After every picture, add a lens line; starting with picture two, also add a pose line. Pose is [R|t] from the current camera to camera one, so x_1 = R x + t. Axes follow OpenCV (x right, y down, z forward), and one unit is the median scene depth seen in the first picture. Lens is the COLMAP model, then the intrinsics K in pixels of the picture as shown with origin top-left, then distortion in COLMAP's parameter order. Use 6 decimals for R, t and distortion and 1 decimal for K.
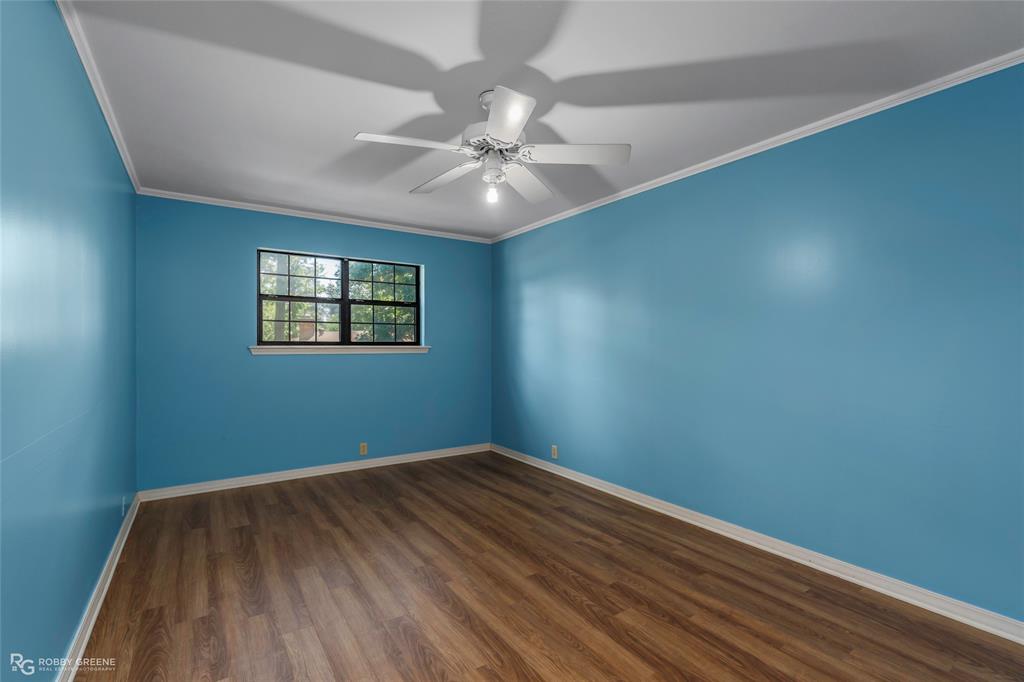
lens RADIAL K [[467.0, 0, 514.0], [0, 467.0, 341.3], [0, 0, 1]] dist [-0.001241, 0.000628]
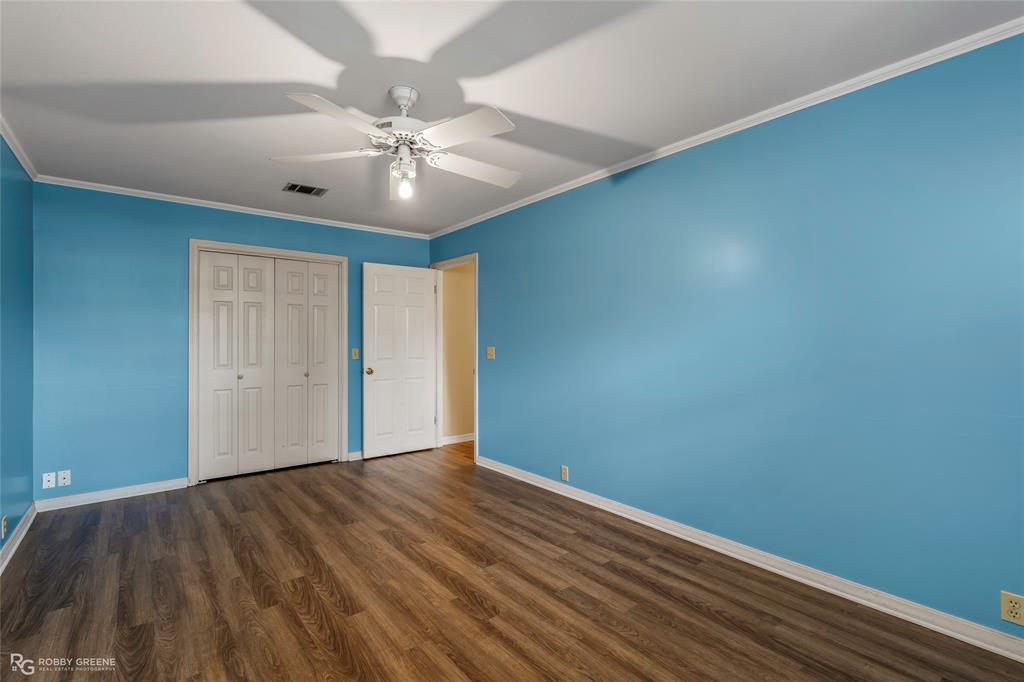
lens RADIAL K [[467.0, 0, 521.2], [0, 467.0, 342.0], [0, 0, 1]] dist [-0.001241, 0.000628]
pose [[-0.995030, 0.003073, -0.099527, -0.190340], [0.003370, 0.999990, -0.002818, 0.009926], [0.099517, -0.003139, -0.995031, 2.021436]]
